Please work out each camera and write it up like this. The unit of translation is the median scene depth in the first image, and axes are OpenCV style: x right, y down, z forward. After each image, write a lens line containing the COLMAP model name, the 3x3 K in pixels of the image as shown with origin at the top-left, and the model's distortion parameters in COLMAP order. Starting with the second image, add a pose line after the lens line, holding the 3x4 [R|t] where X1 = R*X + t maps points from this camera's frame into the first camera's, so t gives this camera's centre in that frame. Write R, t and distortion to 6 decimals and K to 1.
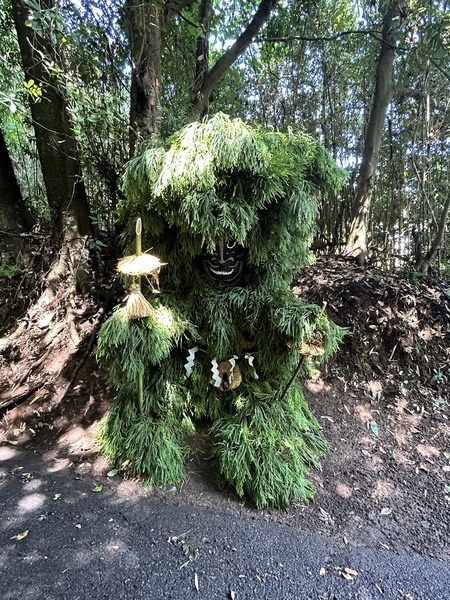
lens RADIAL K [[343.8, 0, 228.6], [0, 343.8, 297.1], [0, 0, 1]] dist [-0.003901, -0.000564]
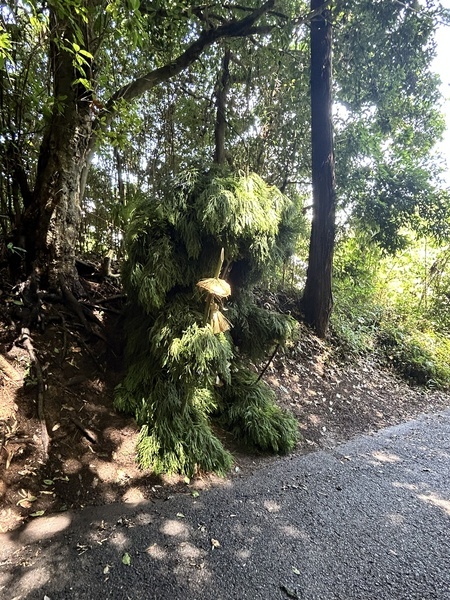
lens RADIAL K [[343.8, 0, 228.6], [0, 343.8, 297.1], [0, 0, 1]] dist [-0.003901, -0.000564]
pose [[0.643759, -0.016432, 0.765052, -0.954107], [0.013903, 0.999856, 0.009777, -0.059424], [-0.765102, 0.004342, 0.643894, 0.189493]]
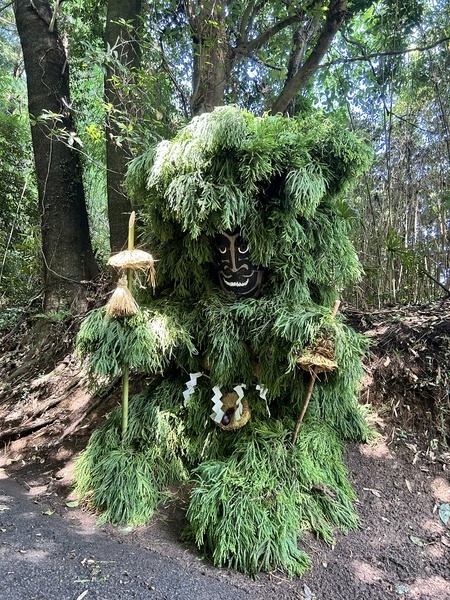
lens RADIAL K [[448.5, 0, 225.0], [0, 448.5, 300.0], [0, 0, 1]] dist [0.038316, -0.002061]
pose [[0.939359, -0.007755, -0.342847, 0.342024], [-0.085586, 0.962807, -0.256275, 0.258473], [0.332083, 0.270077, 0.903758, 0.005044]]
